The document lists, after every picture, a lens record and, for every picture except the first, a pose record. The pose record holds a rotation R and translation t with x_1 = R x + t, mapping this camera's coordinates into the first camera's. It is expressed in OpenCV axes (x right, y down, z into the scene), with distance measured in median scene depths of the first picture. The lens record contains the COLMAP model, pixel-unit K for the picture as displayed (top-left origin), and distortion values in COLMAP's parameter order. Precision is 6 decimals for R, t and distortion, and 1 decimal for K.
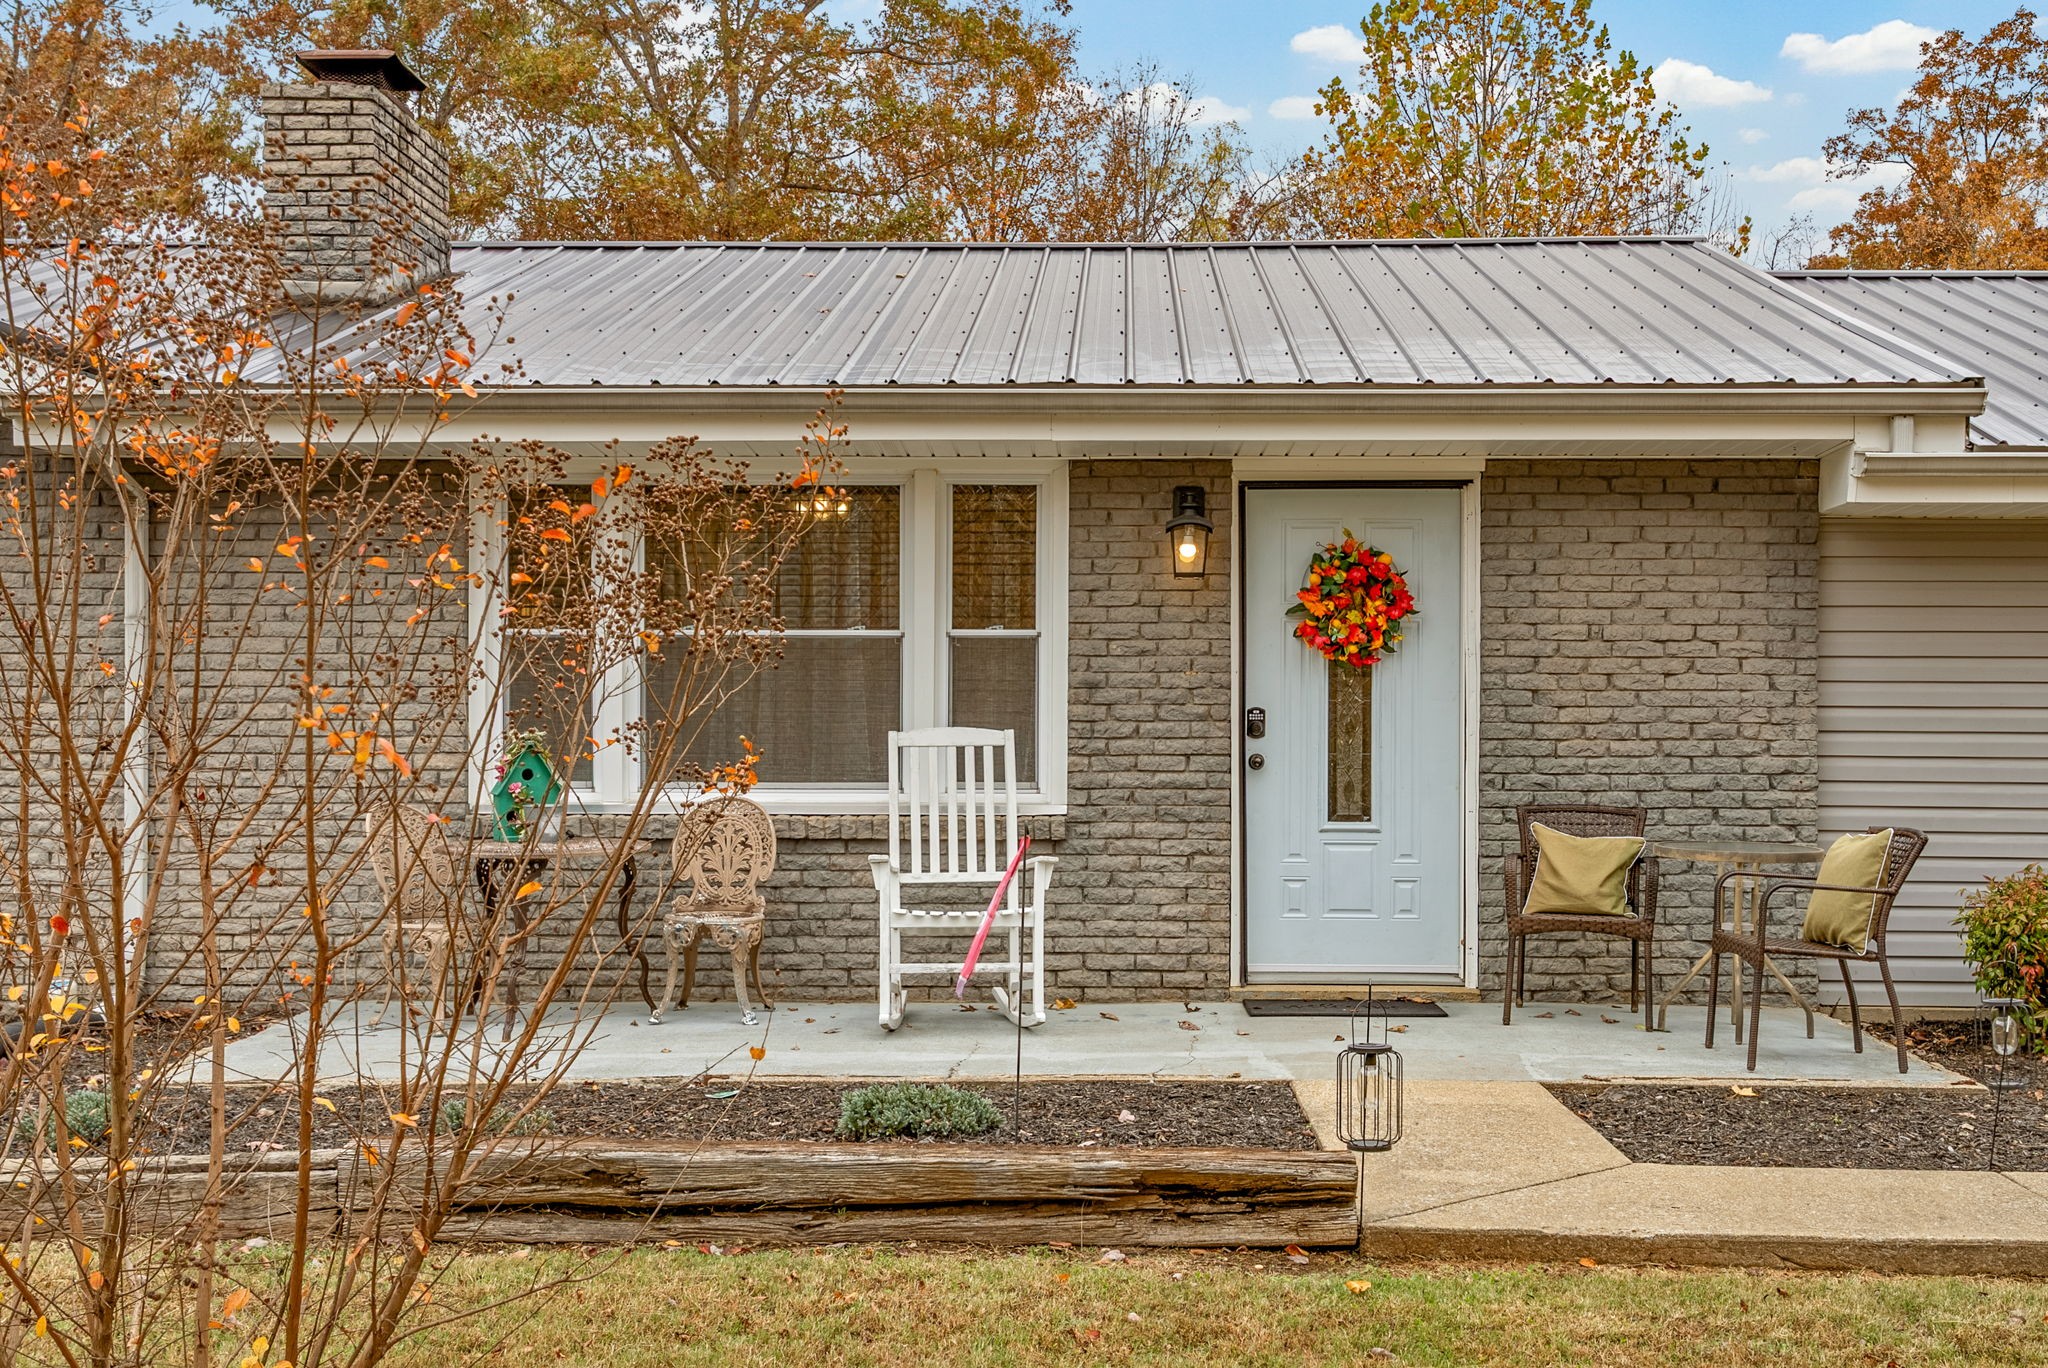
lens RADIAL K [[2345.7, 0, 1029.9], [0, 2345.7, 732.8], [0, 0, 1]] dist [0.021271, 0.030056]
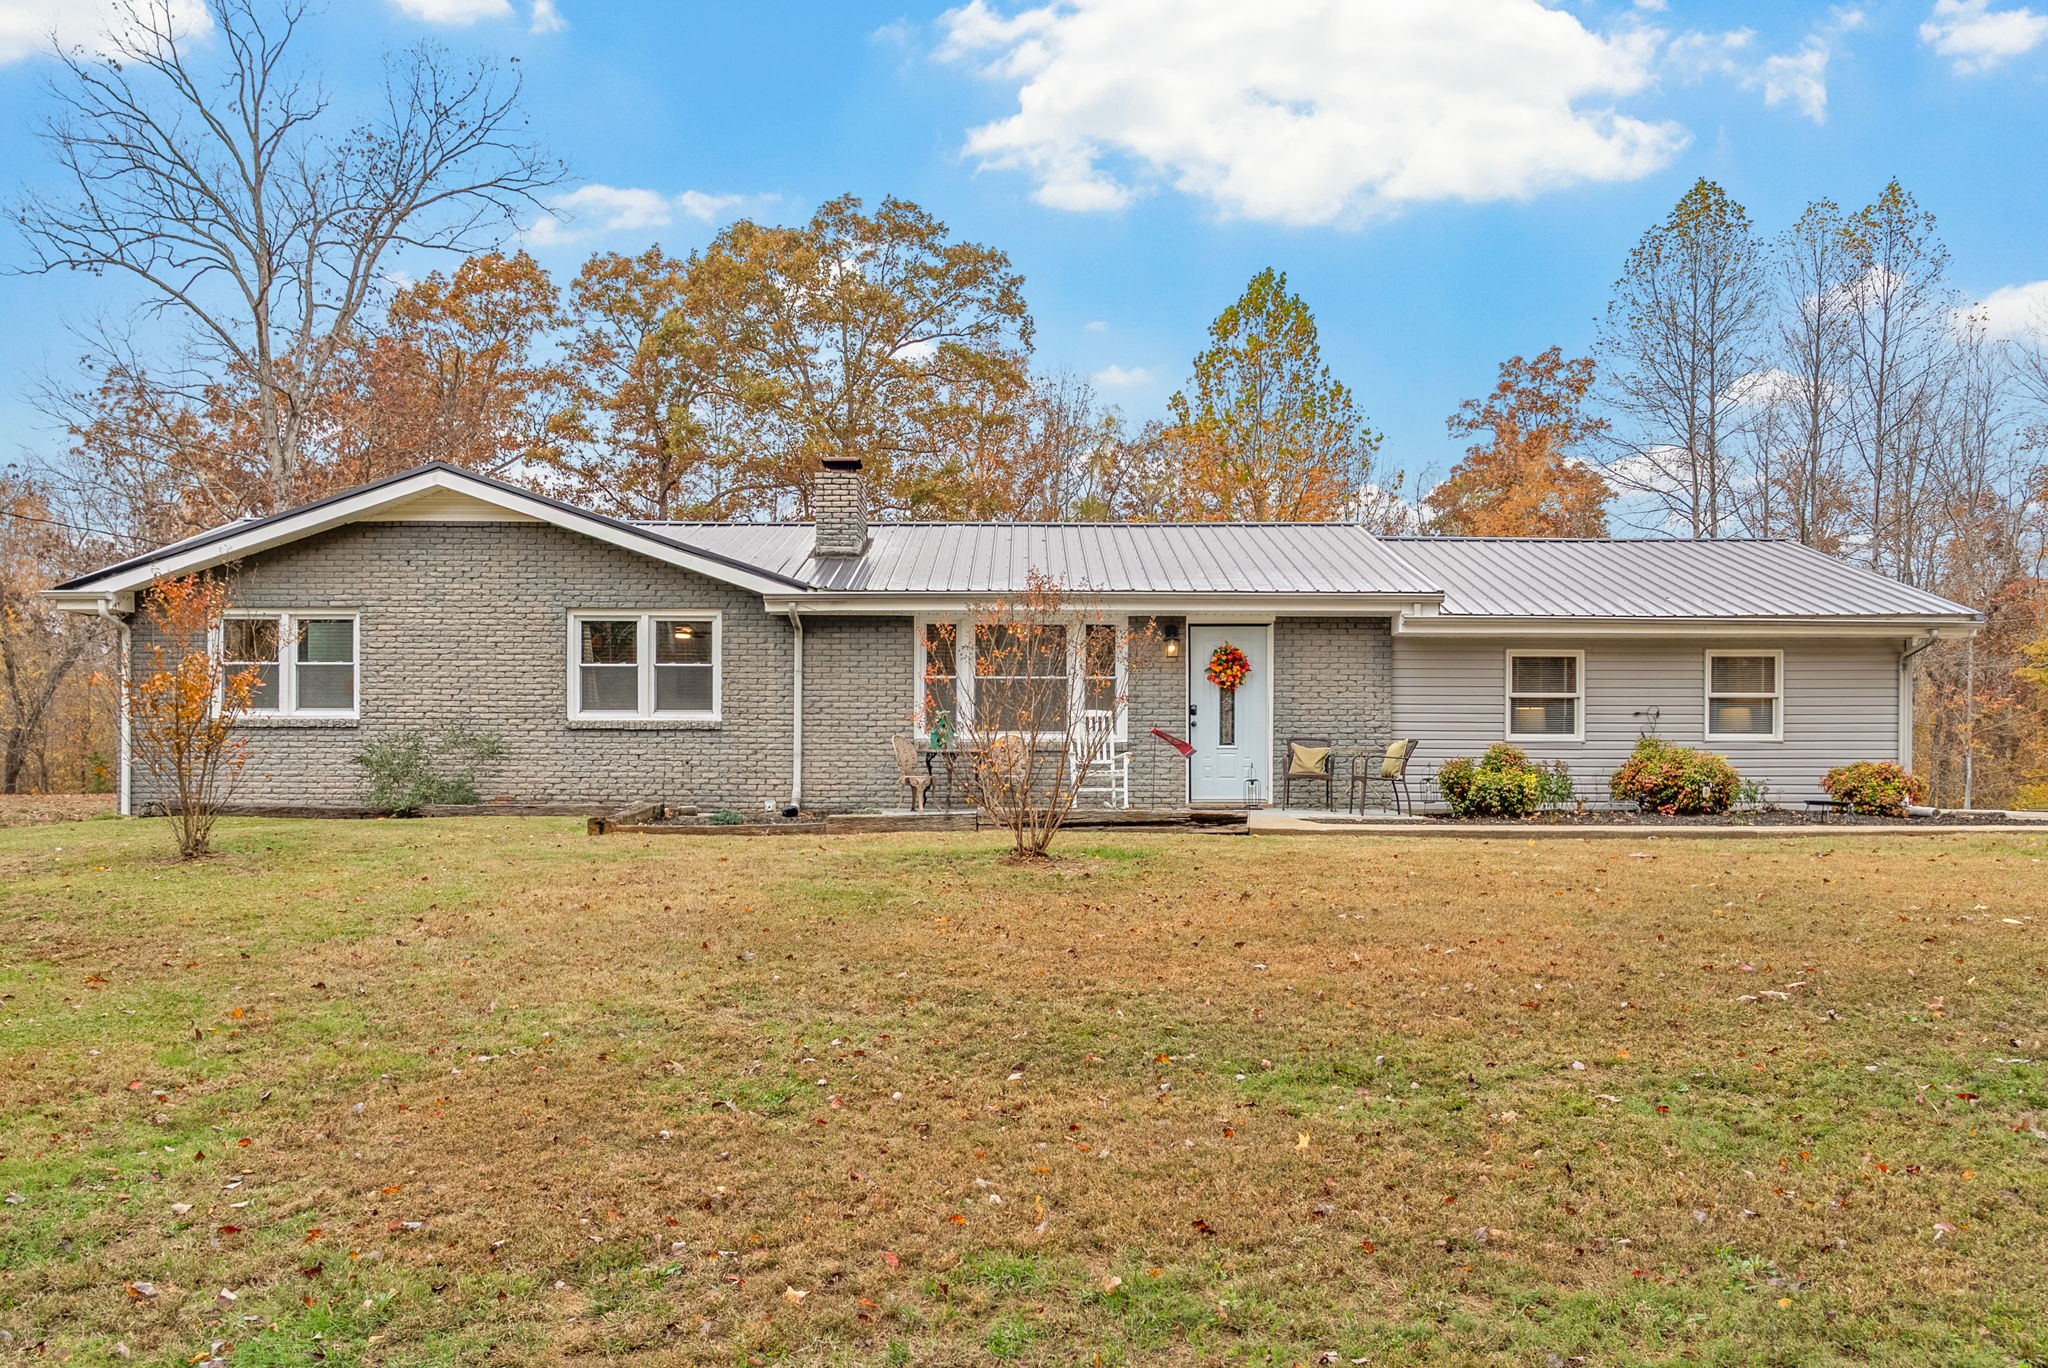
lens RADIAL K [[1495.8, 0, 984.9], [0, 1495.8, 760.7], [0, 0, 1]] dist [-0.059955, 0.080996]
pose [[0.999910, -0.000050, 0.013421, -0.180040], [0.000063, 1.000000, -0.000954, 0.059193], [-0.013421, 0.000955, 0.999909, -0.792578]]
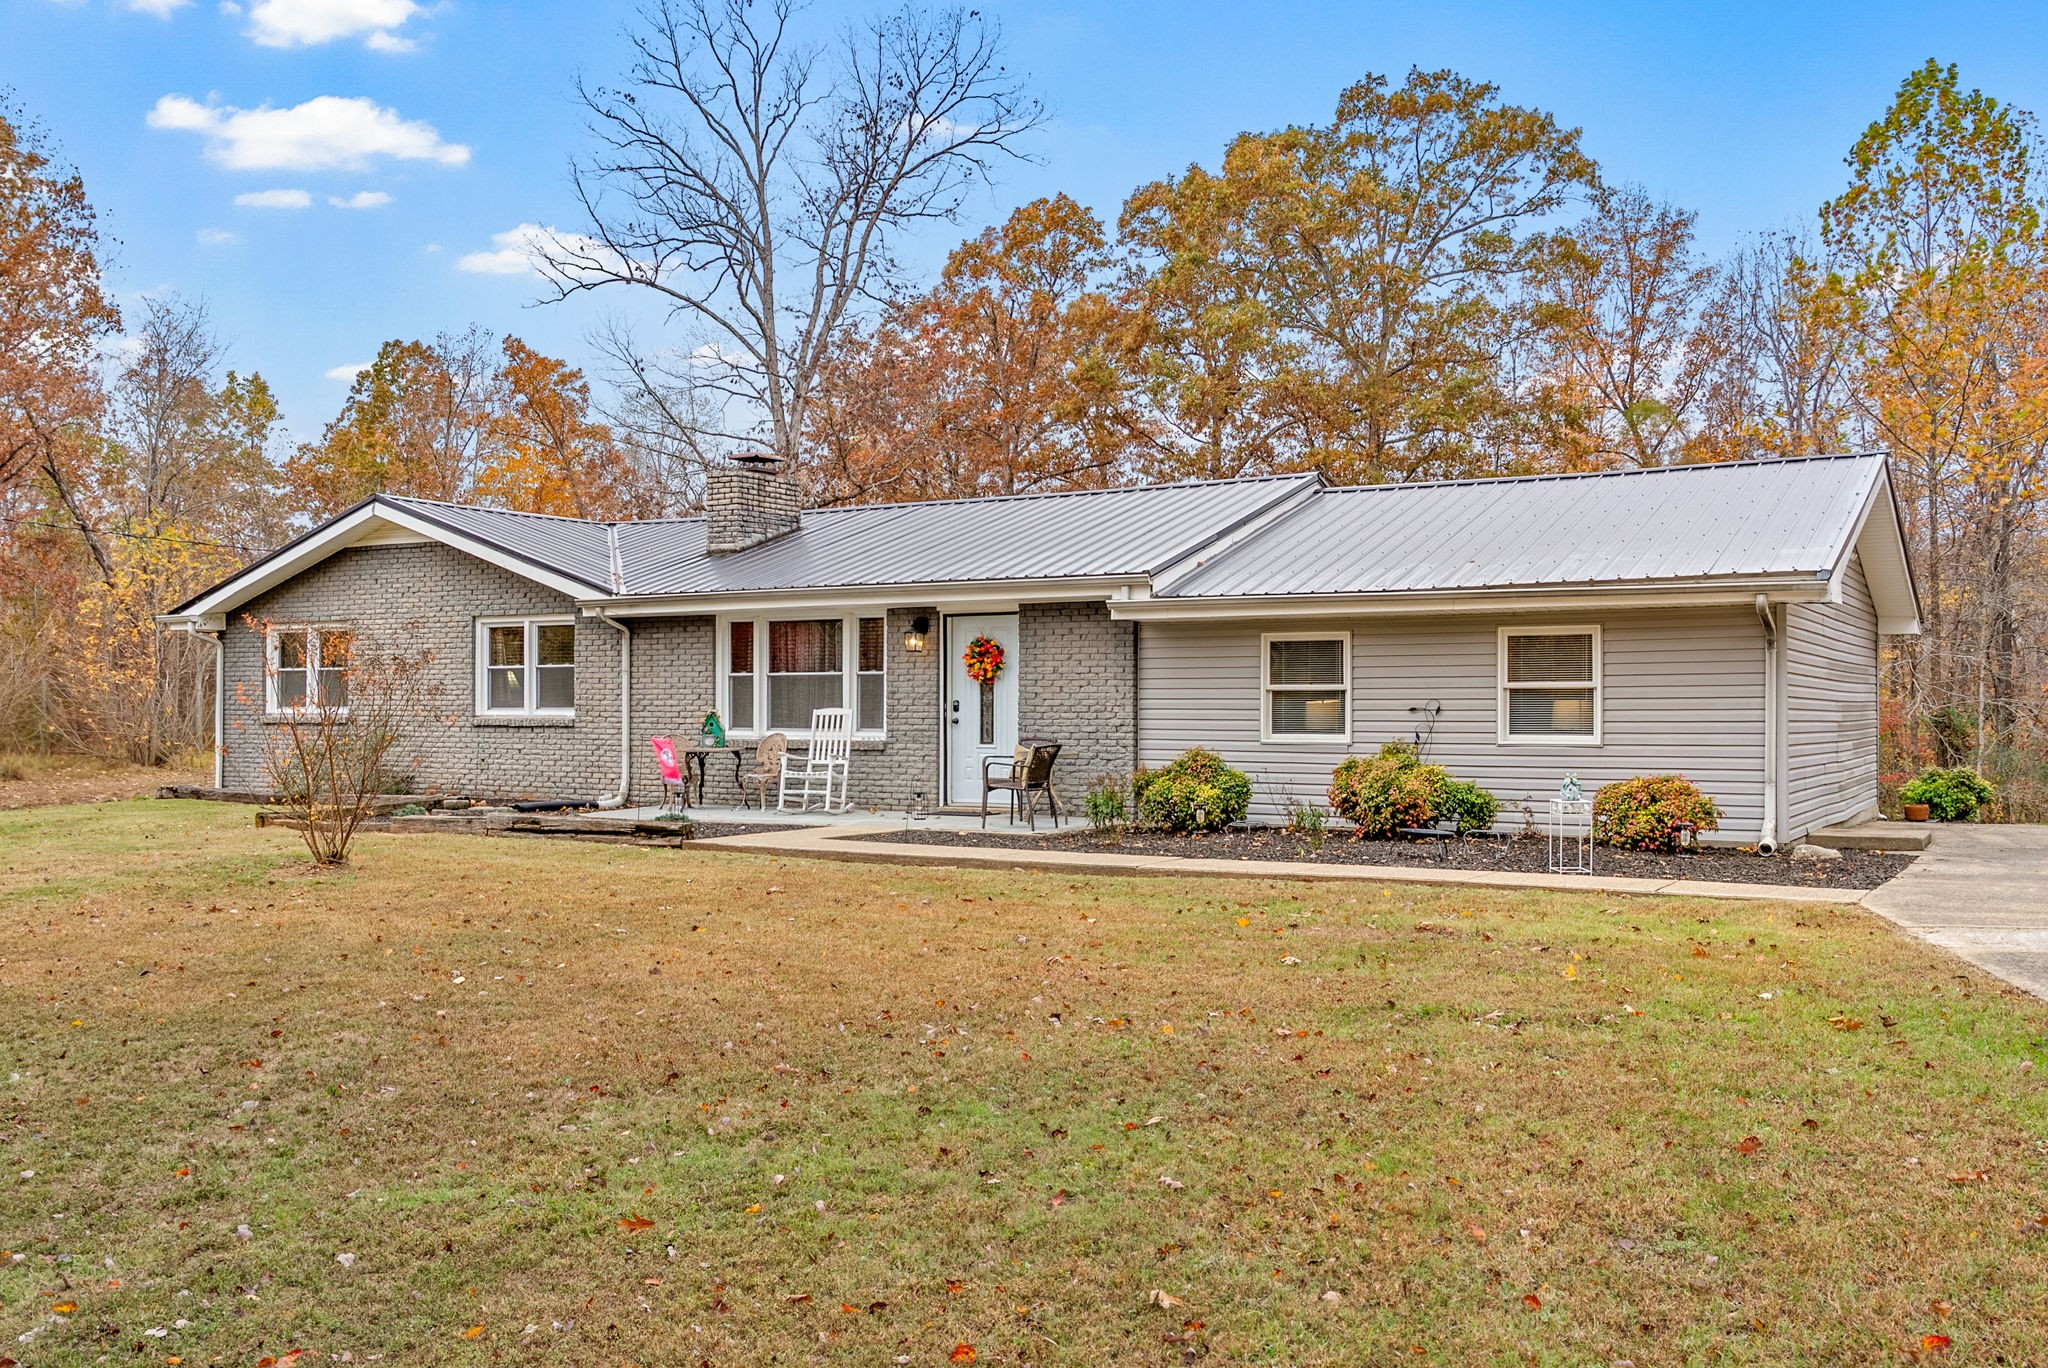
lens RADIAL K [[1720.9, 0, 1002.7], [0, 1720.9, 686.8], [0, 0, 1]] dist [0.005730, 0.001281]
pose [[0.868857, -0.008489, -0.494991, 1.112291], [0.000914, 0.999879, -0.015543, 0.003955], [0.495063, 0.013052, 0.868759, -0.647031]]
